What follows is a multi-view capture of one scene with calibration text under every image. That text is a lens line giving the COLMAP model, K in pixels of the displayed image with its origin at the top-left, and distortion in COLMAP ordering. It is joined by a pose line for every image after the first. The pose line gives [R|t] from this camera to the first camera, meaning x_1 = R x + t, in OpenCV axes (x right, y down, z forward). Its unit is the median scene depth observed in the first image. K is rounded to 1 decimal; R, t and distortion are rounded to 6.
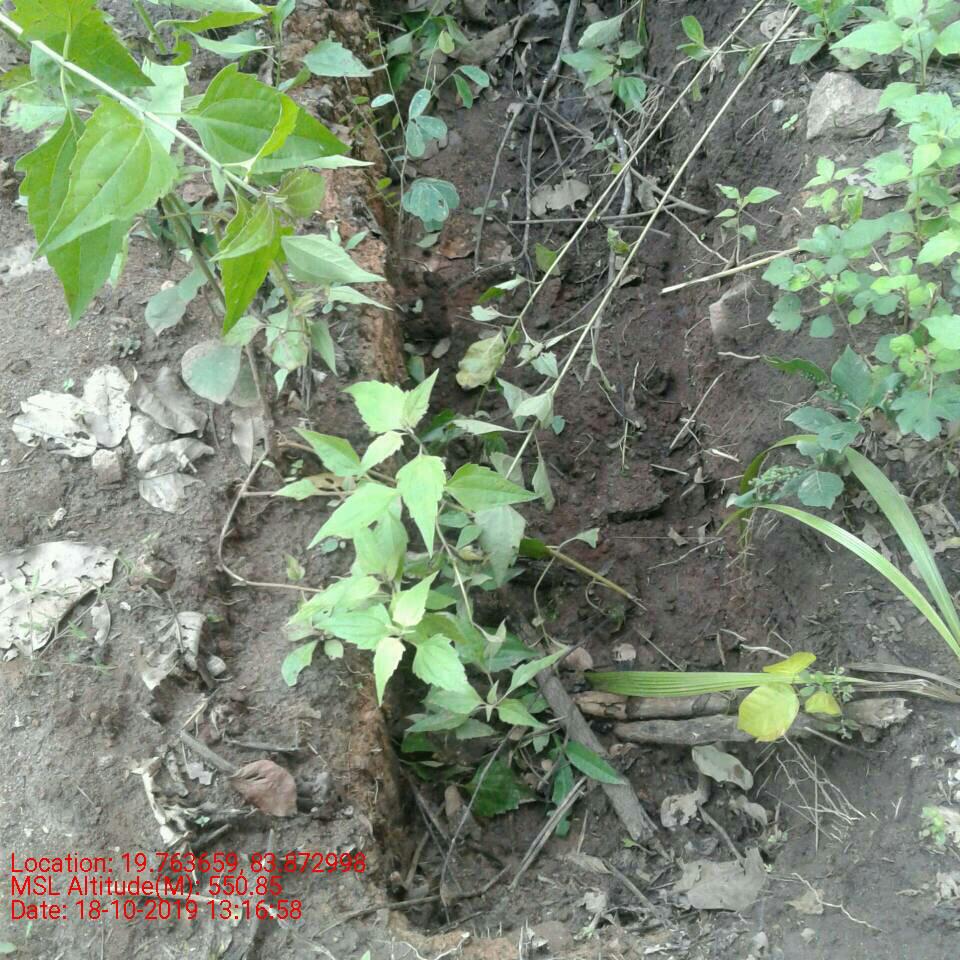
lens RADIAL K [[1165.0, 0, 479.7], [0, 1165.0, 464.8], [0, 0, 1]] dist [0.107680, -0.263465]
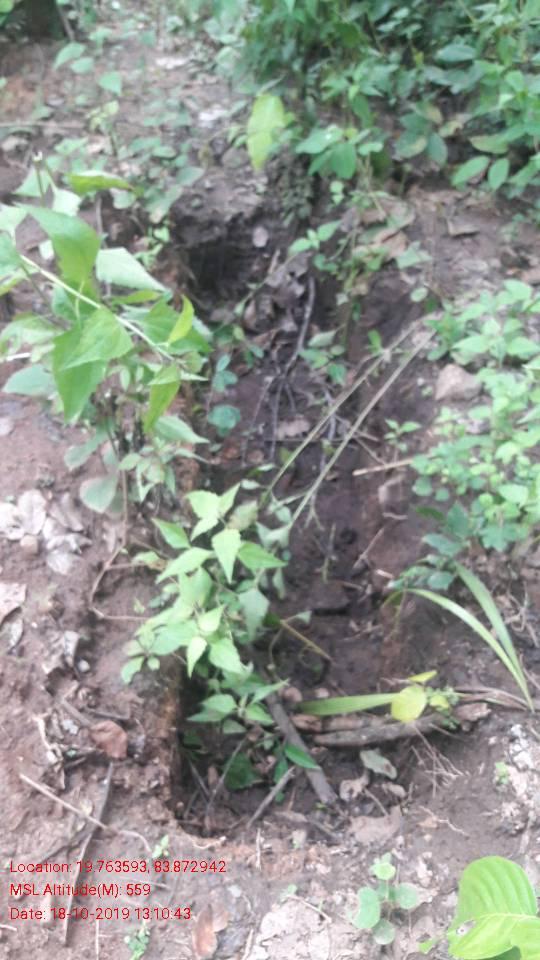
lens RADIAL K [[733.8, 0, 270.0], [0, 733.8, 480.0], [0, 0, 1]] dist [0.200473, -0.529689]
pose [[0.996239, 0.070973, 0.049701, -0.027810], [-0.061388, 0.982974, -0.173189, 0.069061], [-0.061146, 0.169487, 0.983634, -0.095296]]
